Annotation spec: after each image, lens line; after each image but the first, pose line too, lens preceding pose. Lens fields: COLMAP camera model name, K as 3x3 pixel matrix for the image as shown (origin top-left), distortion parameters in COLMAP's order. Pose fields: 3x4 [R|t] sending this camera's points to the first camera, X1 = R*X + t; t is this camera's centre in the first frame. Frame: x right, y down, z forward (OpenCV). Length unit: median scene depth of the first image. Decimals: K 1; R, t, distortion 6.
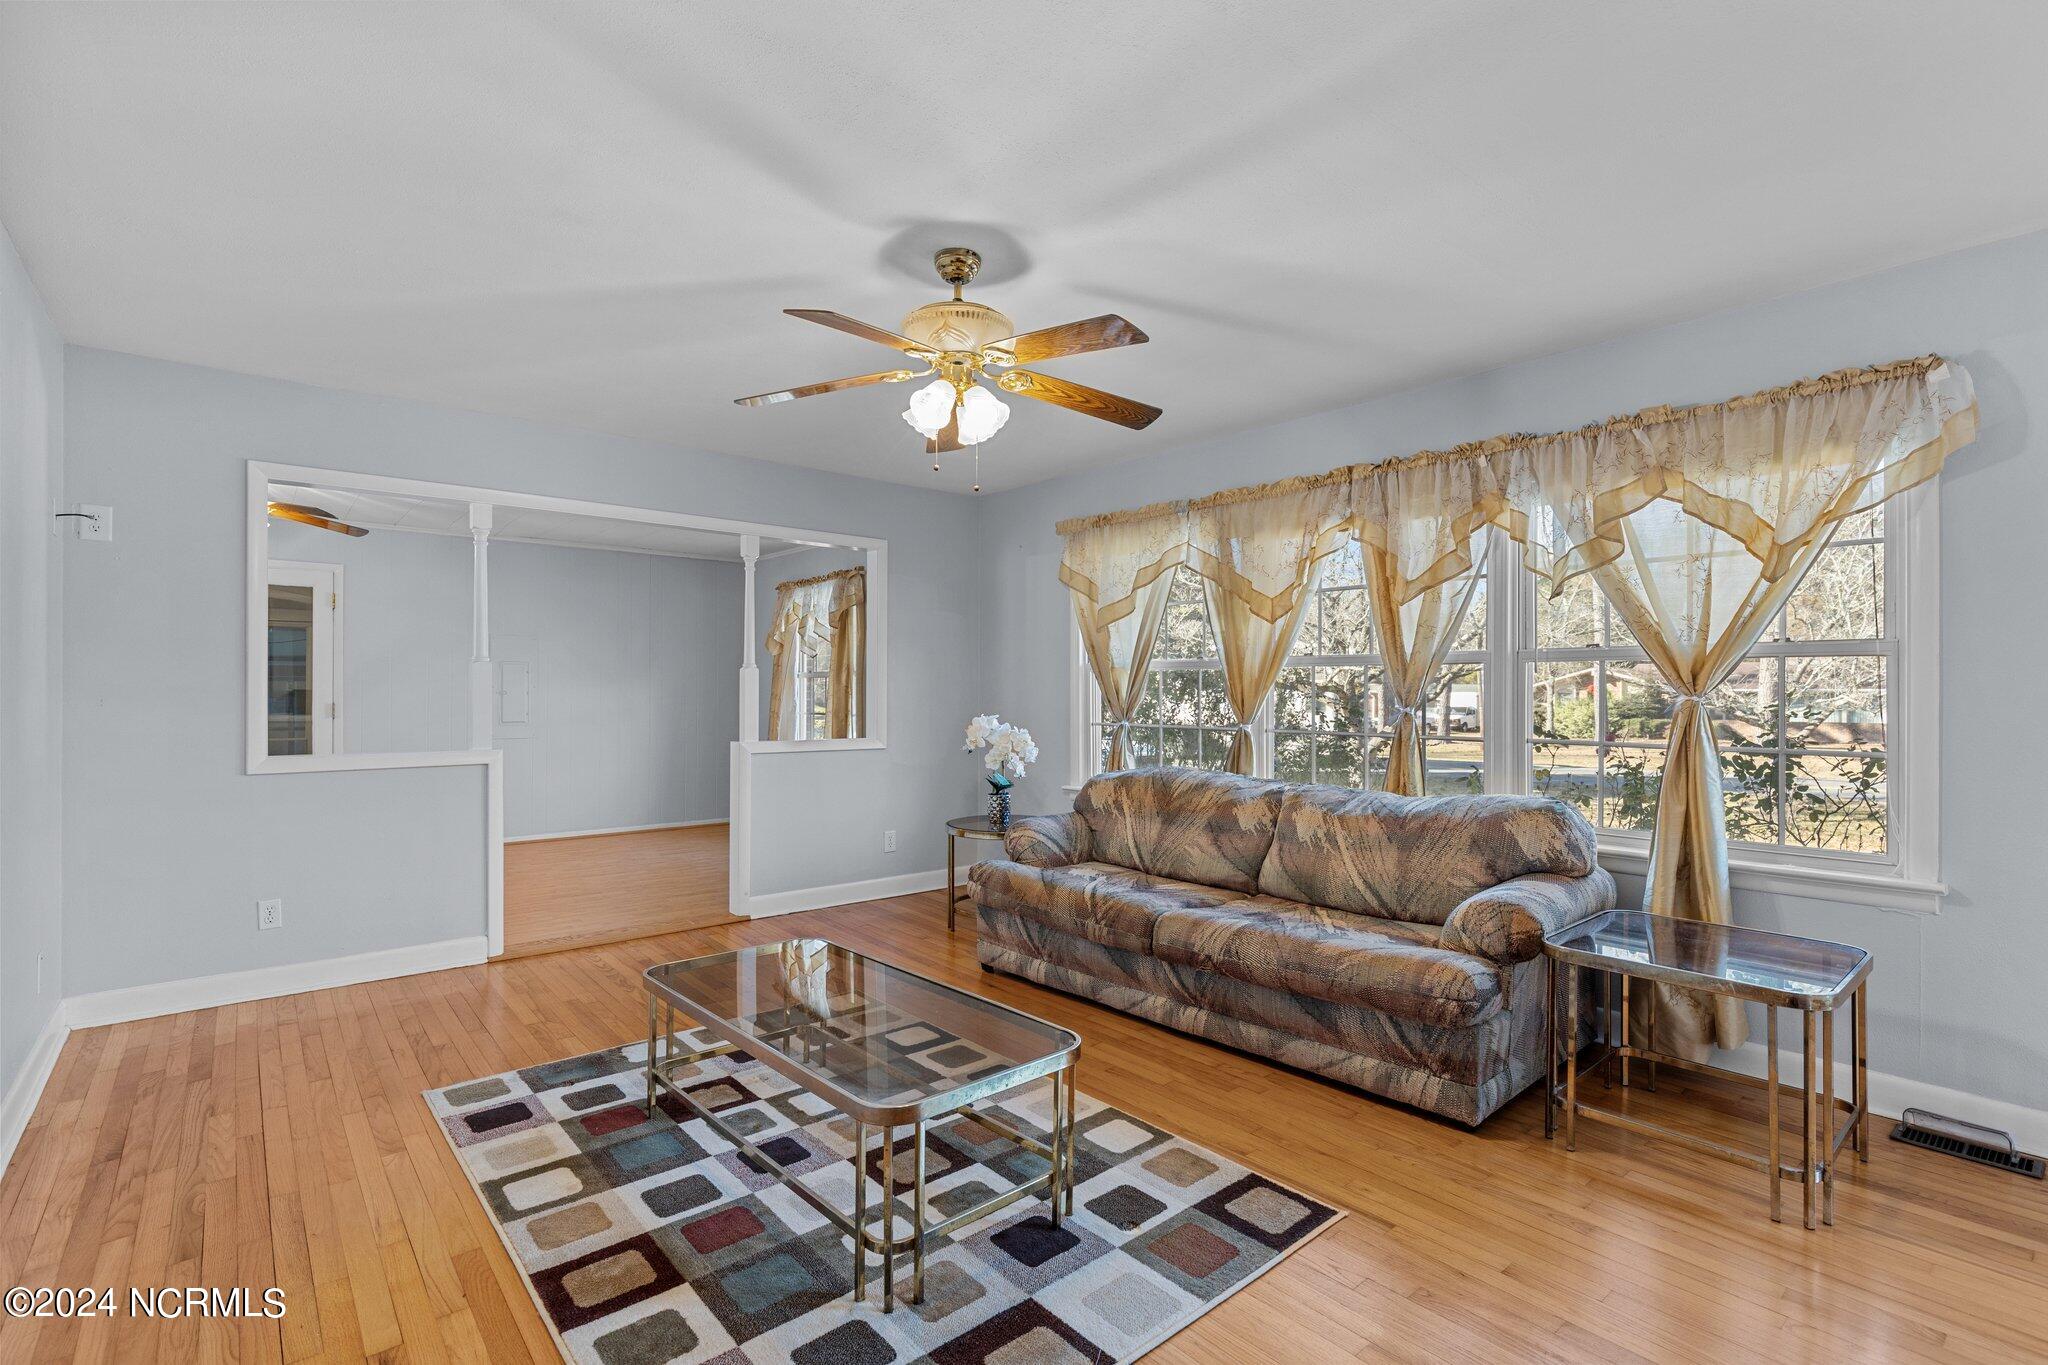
lens RADIAL K [[956.8, 0, 1029.2], [0, 956.8, 687.7], [0, 0, 1]] dist [-0.001045, -0.000086]
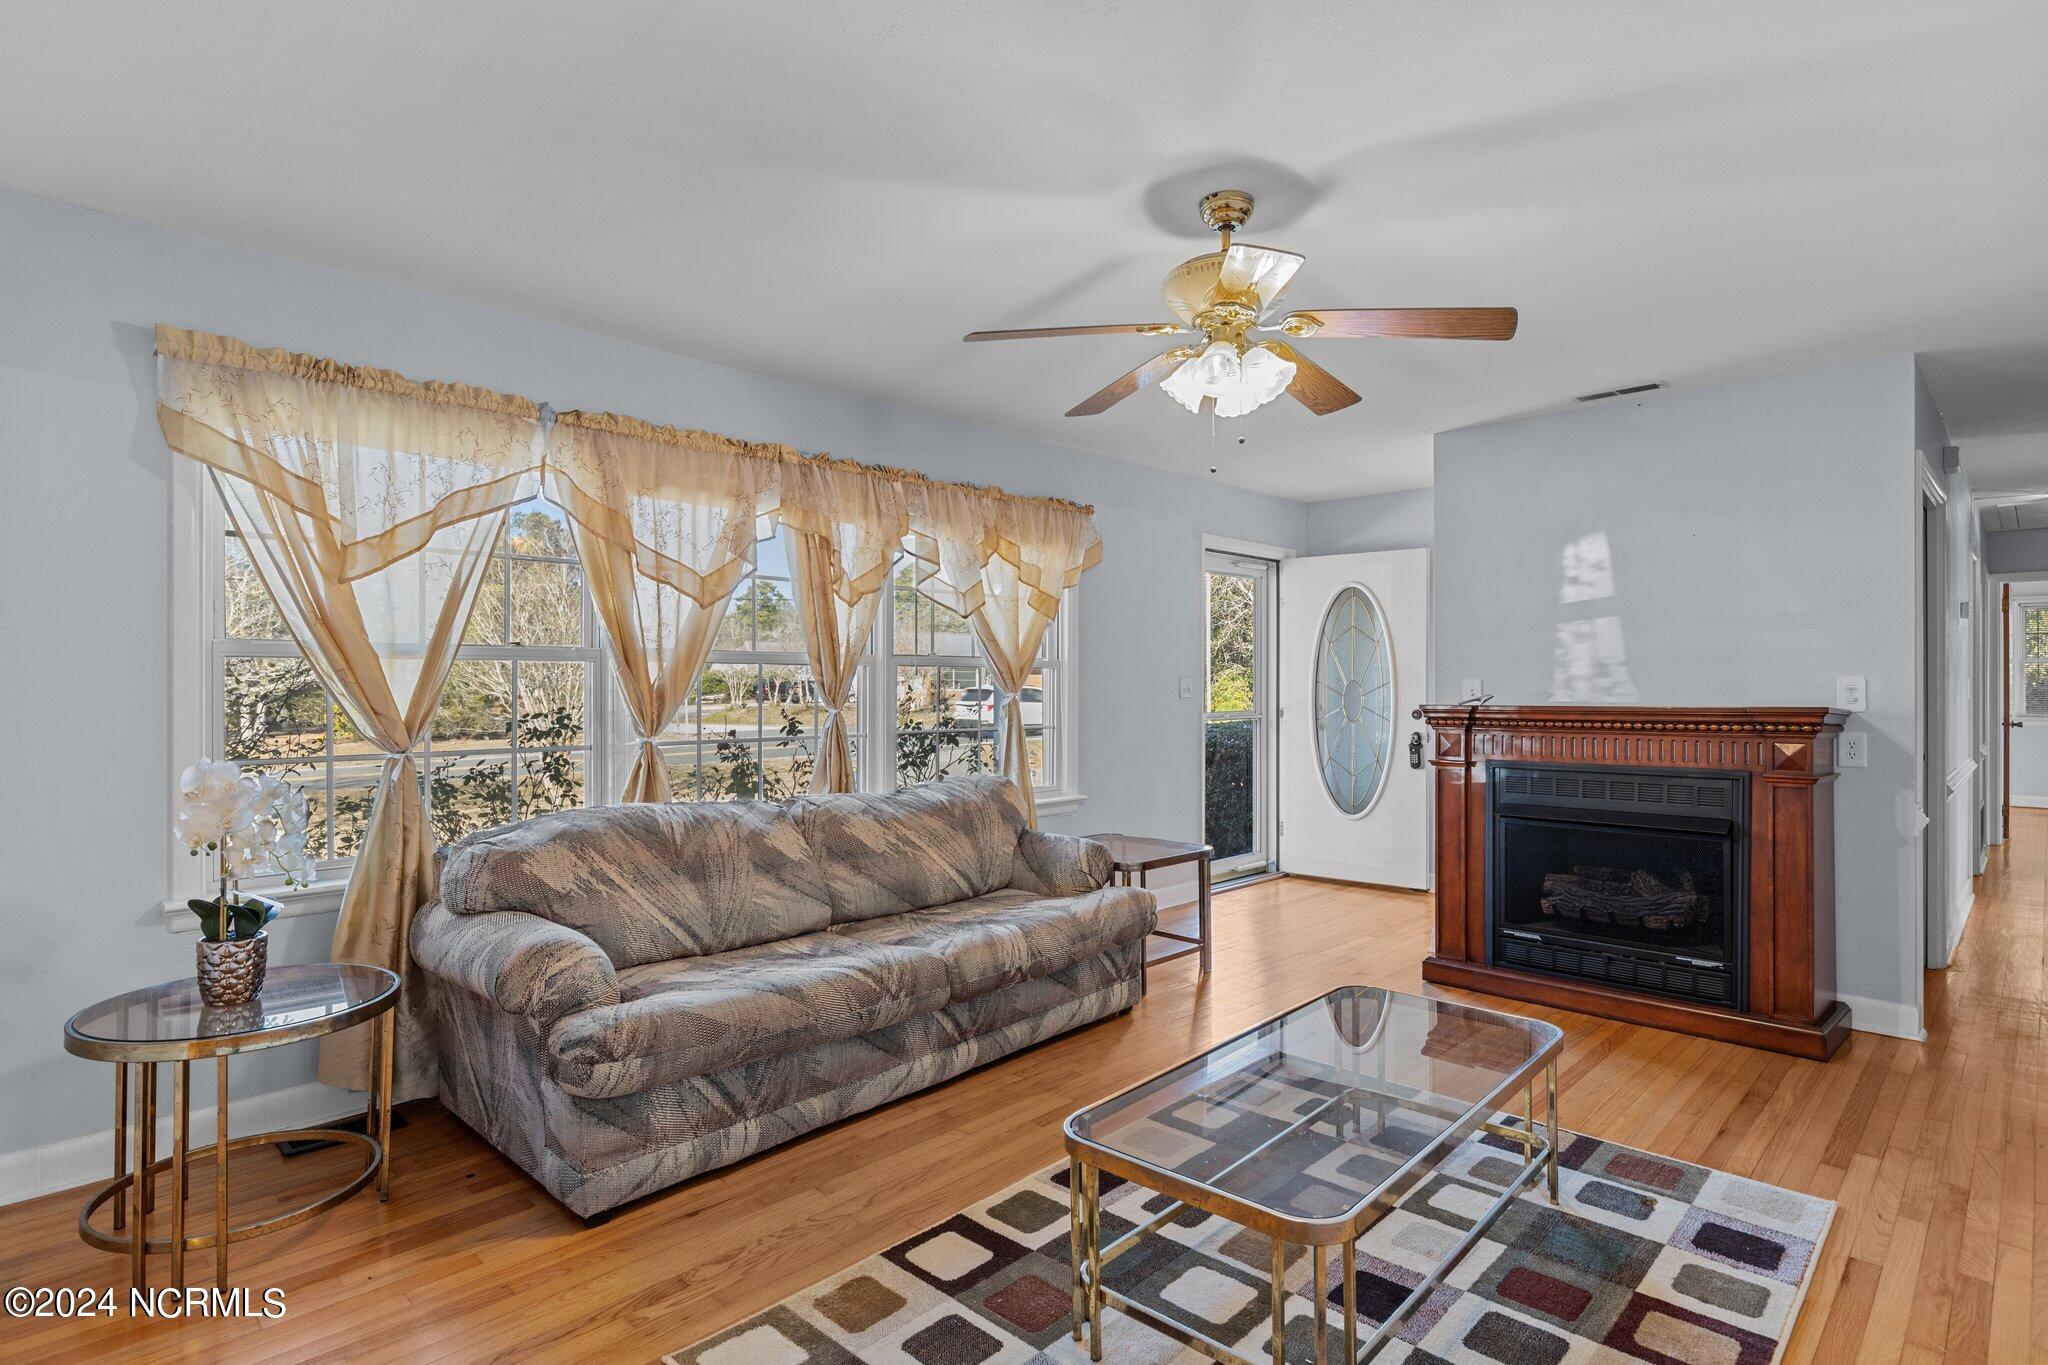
lens RADIAL K [[1059.1, 0, 1024.0], [0, 1059.1, 682.5], [0, 0, 1]] dist [-0.002021, -0.000908]
pose [[-0.099424, -0.004474, 0.995035, -0.821353], [-0.004677, 0.999981, 0.004029, -0.012514], [-0.995034, -0.004253, -0.099443, 1.031233]]
